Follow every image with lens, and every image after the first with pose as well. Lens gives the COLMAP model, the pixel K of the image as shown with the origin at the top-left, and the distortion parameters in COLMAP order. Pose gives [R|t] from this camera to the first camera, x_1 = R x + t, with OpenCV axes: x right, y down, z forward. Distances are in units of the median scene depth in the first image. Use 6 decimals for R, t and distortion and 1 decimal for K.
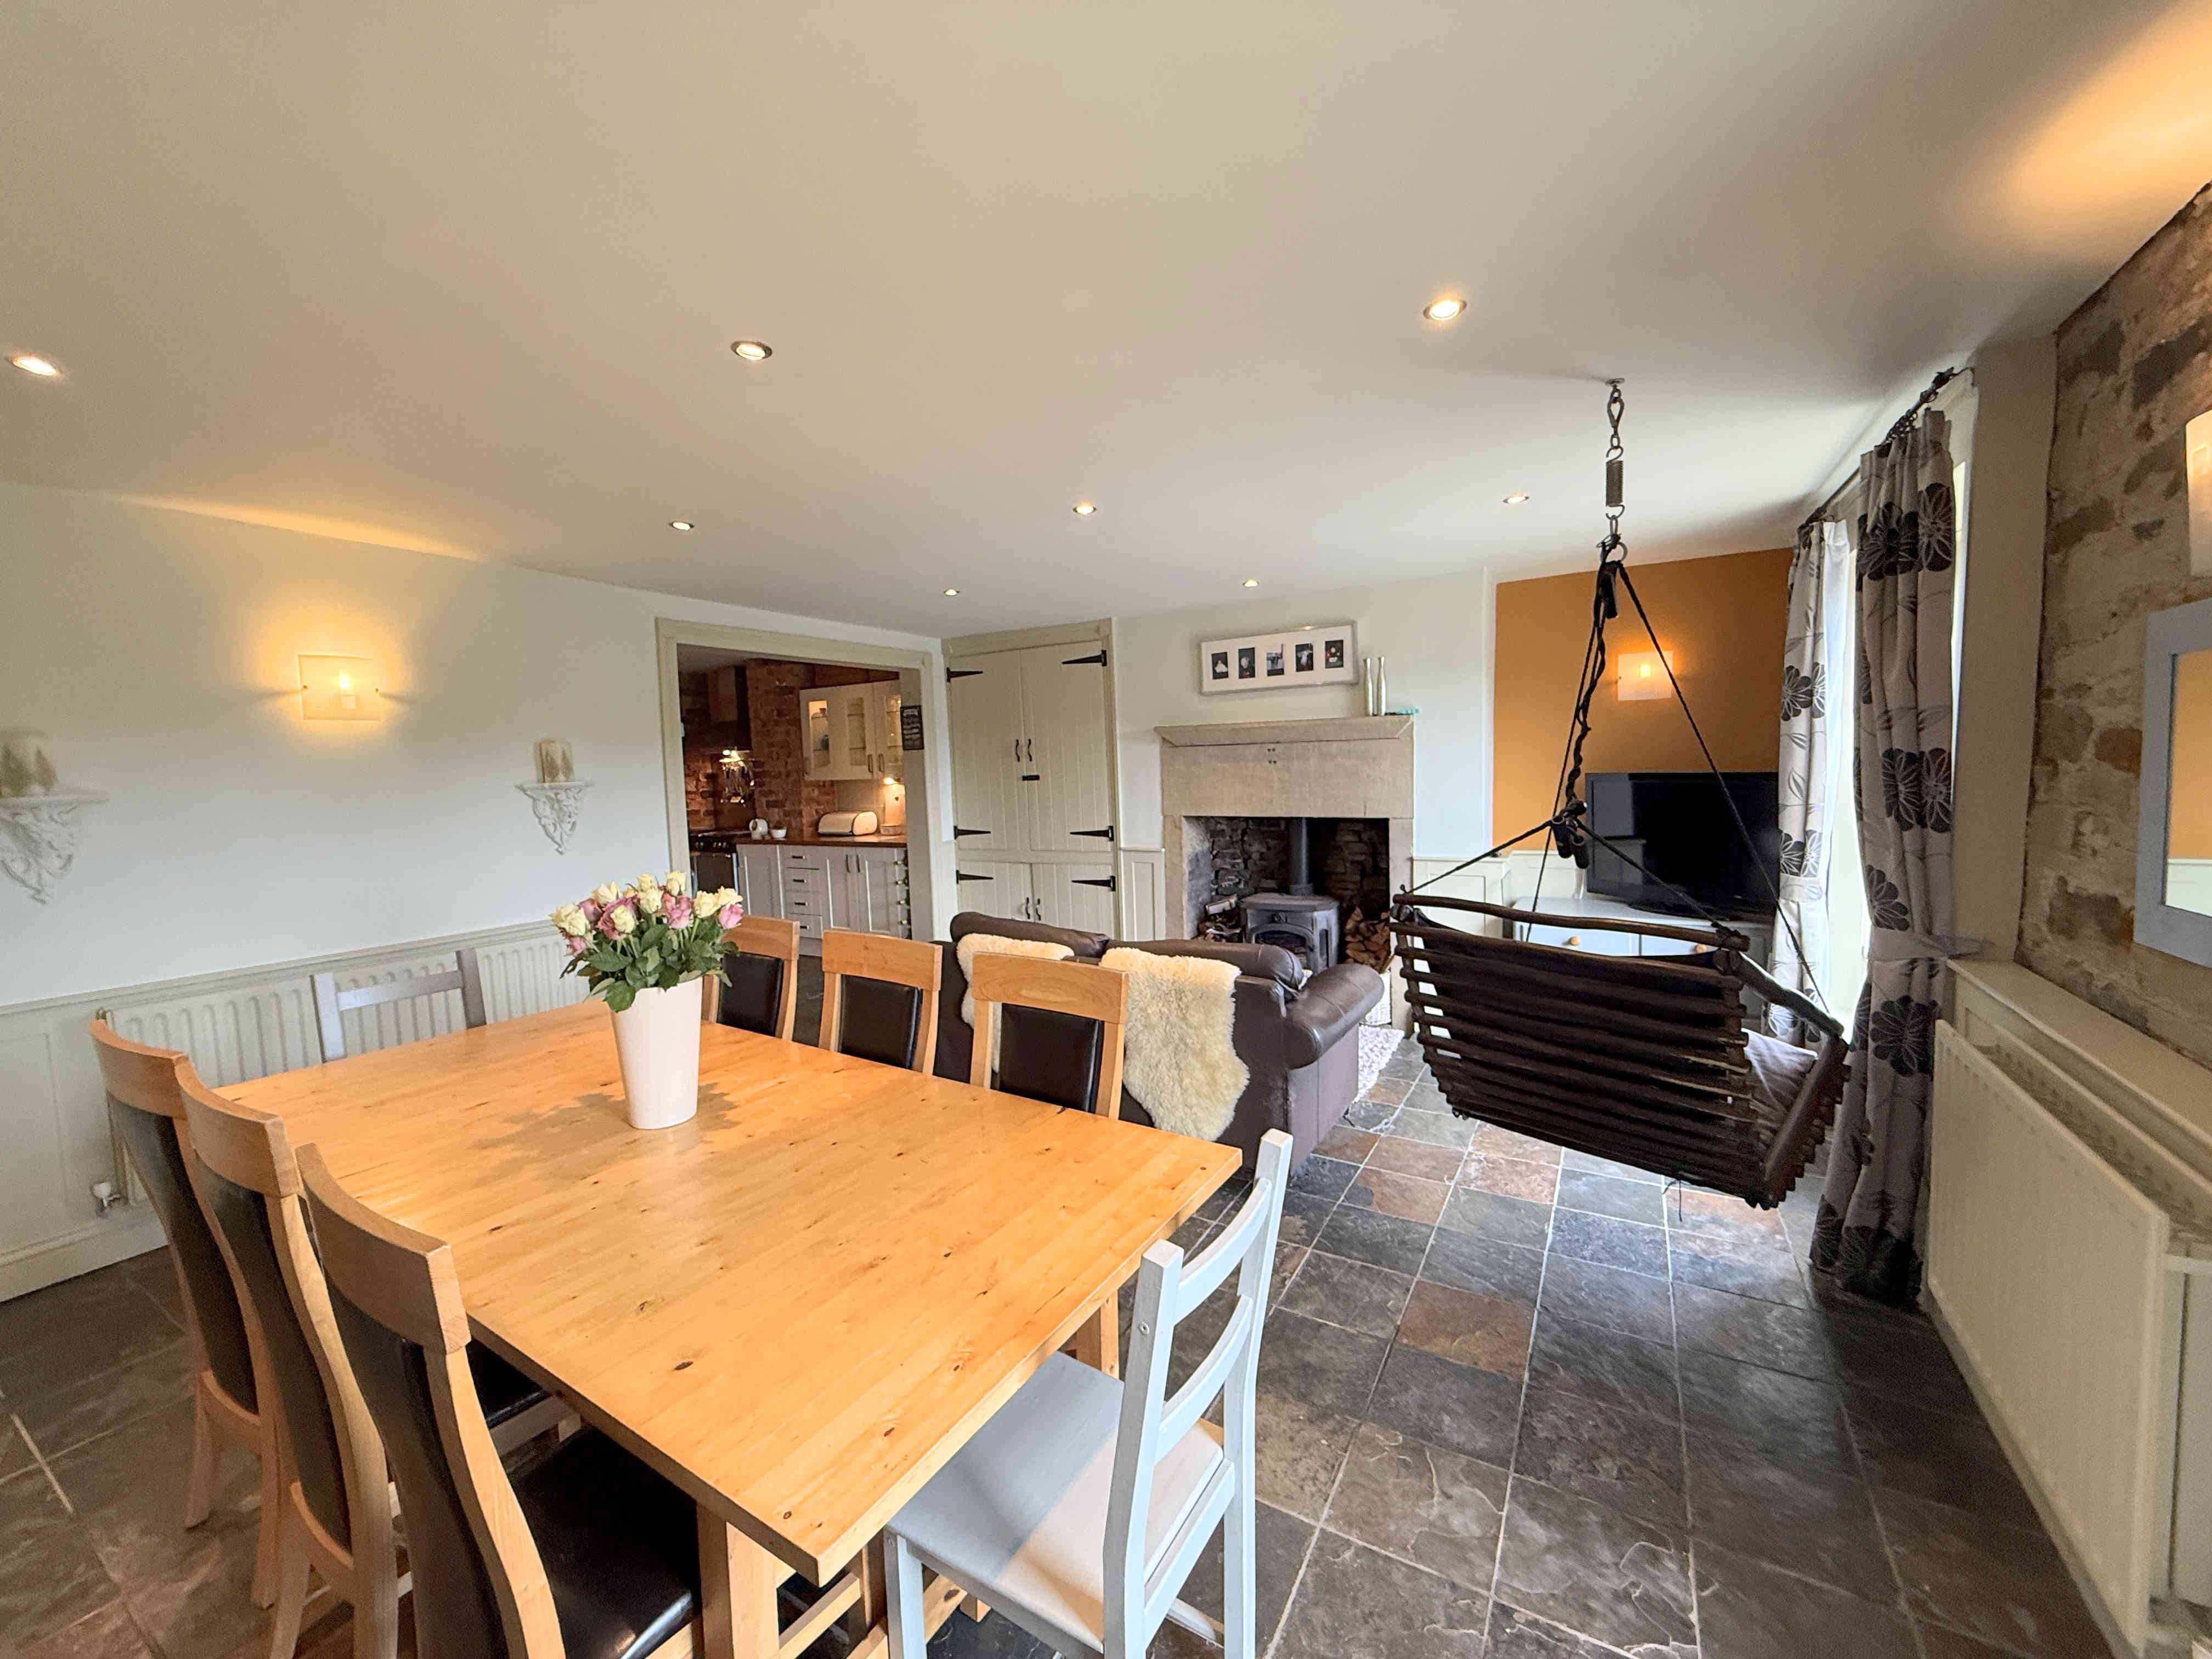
lens RADIAL K [[881.4, 0, 1094.6], [0, 881.4, 830.8], [0, 0, 1]] dist [-0.001029, 0.000759]
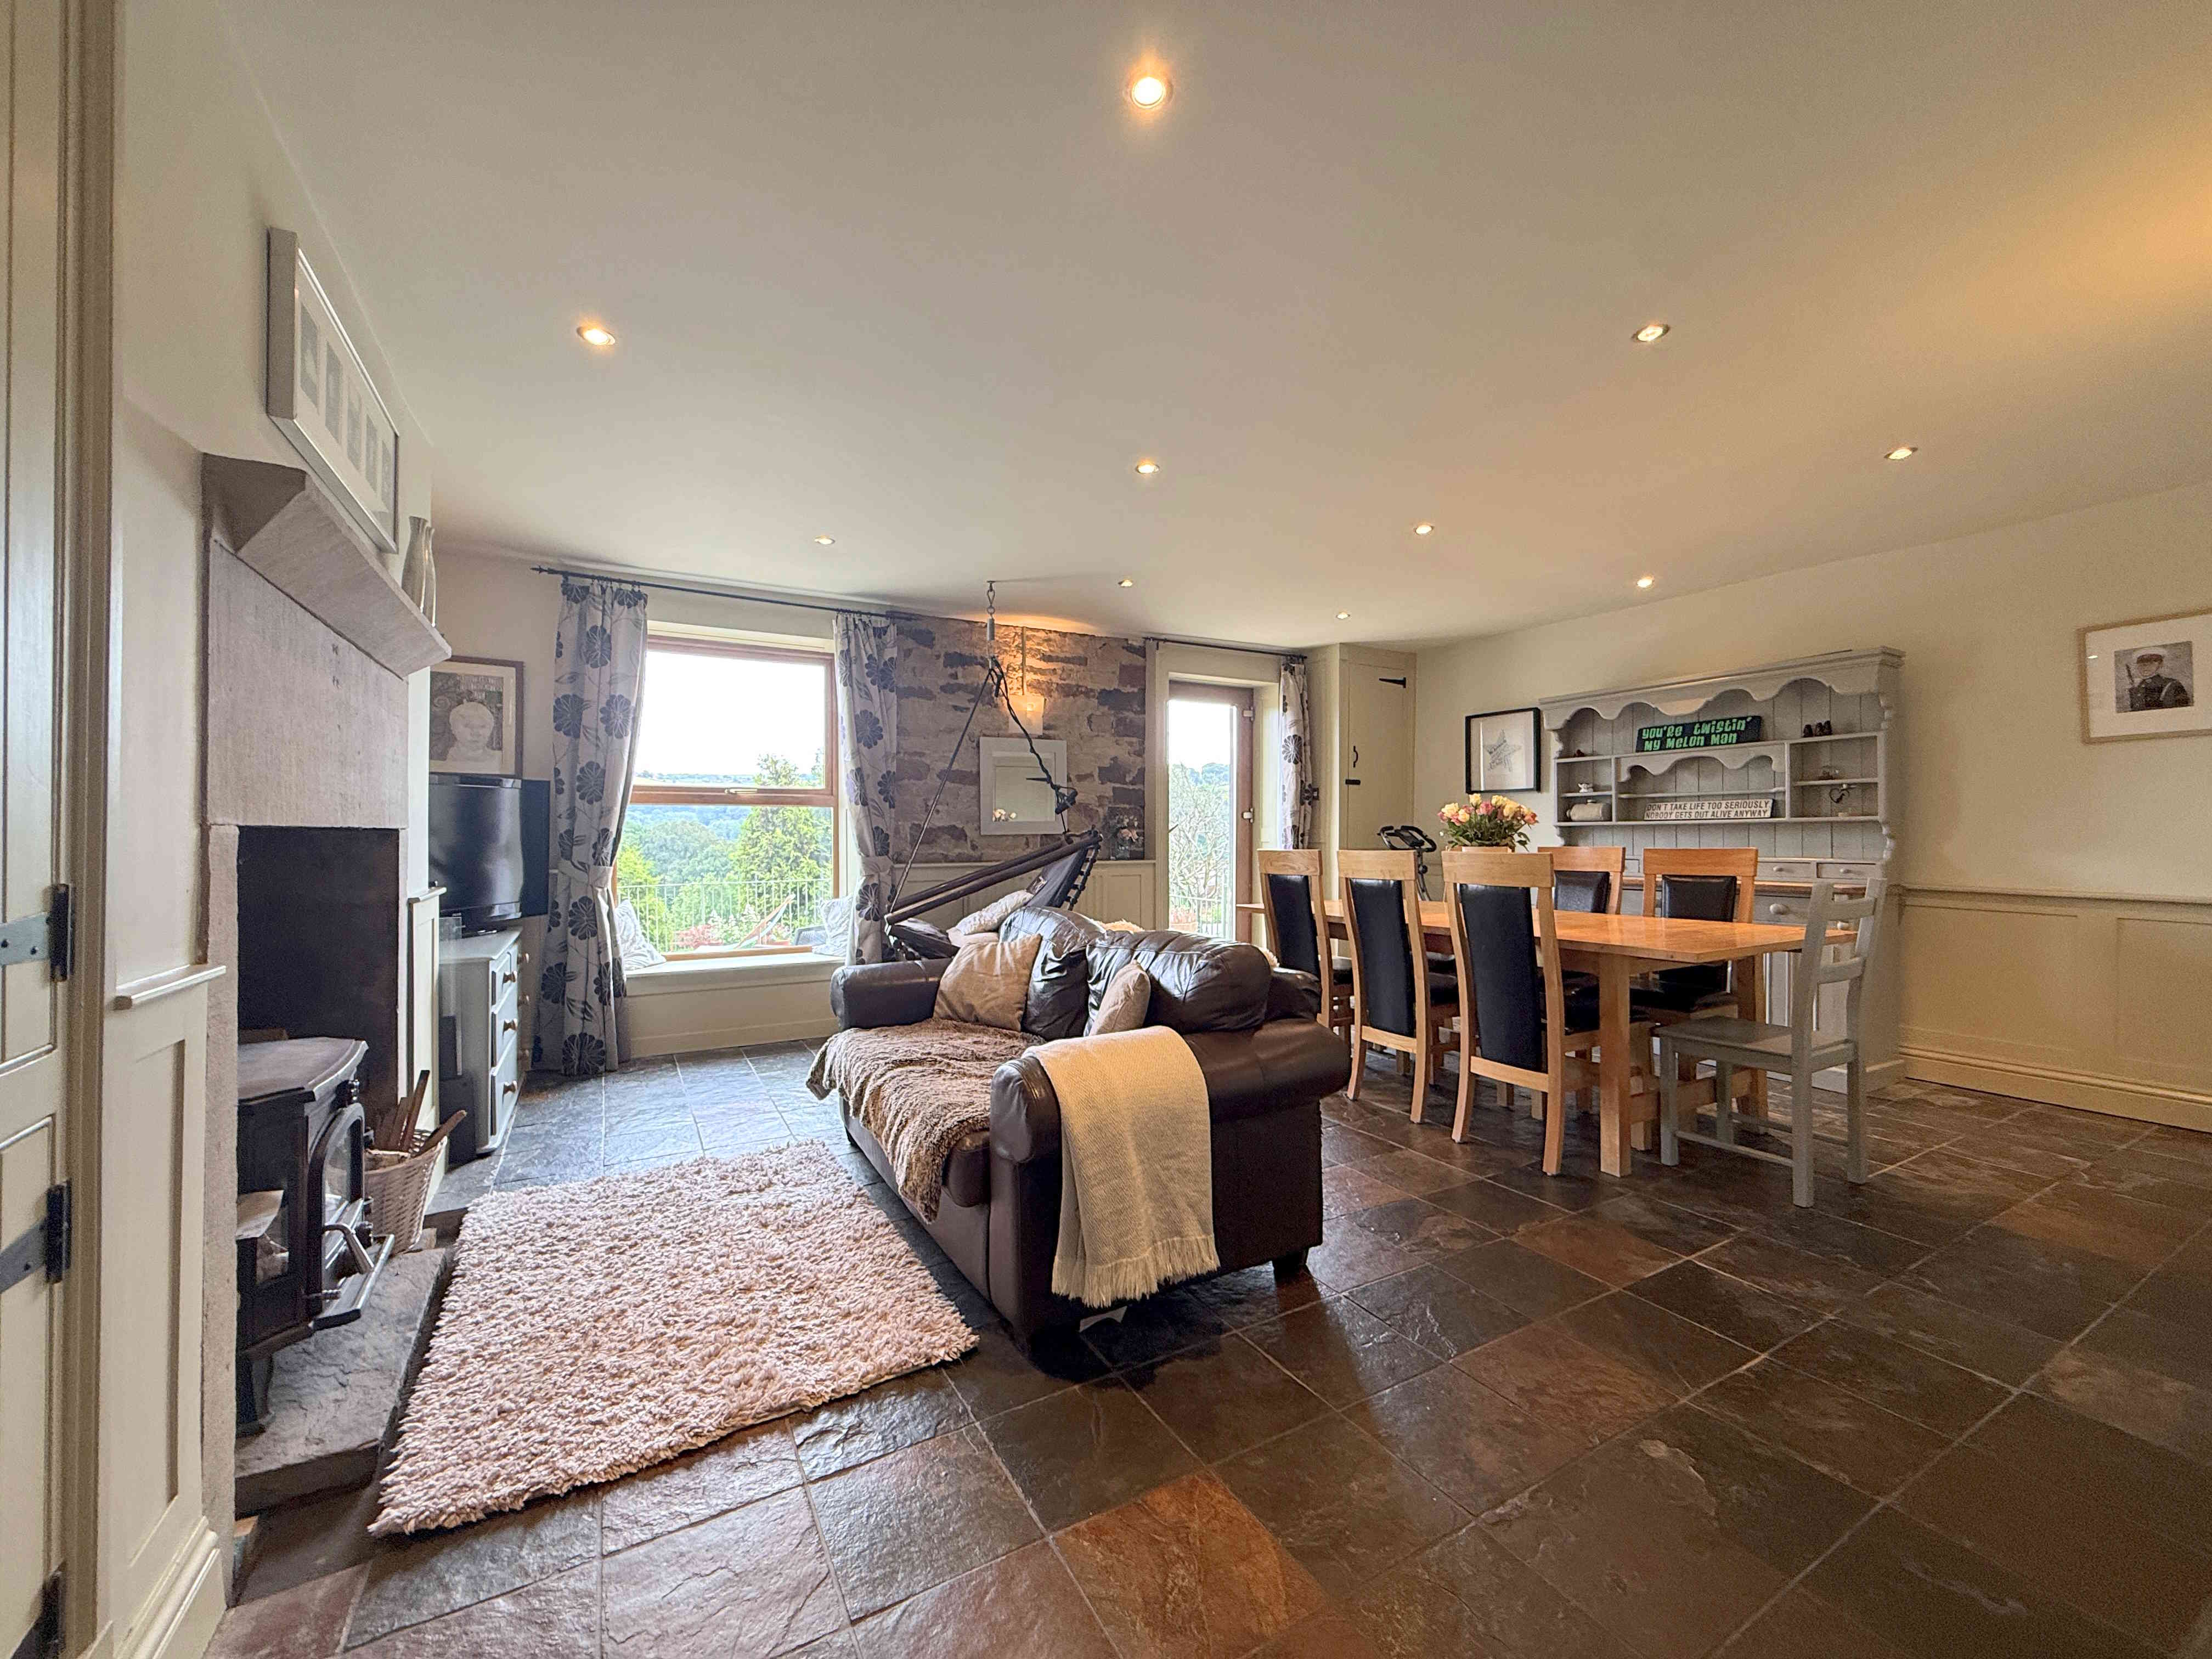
lens RADIAL K [[881.4, 0, 1096.8], [0, 881.4, 832.8], [0, 0, 1]] dist [-0.001029, 0.000759]
pose [[-0.869263, 0.029585, 0.493465, -0.265355], [0.066198, 0.996184, 0.056885, -0.013359], [-0.489898, 0.082114, -0.867904, 1.169926]]
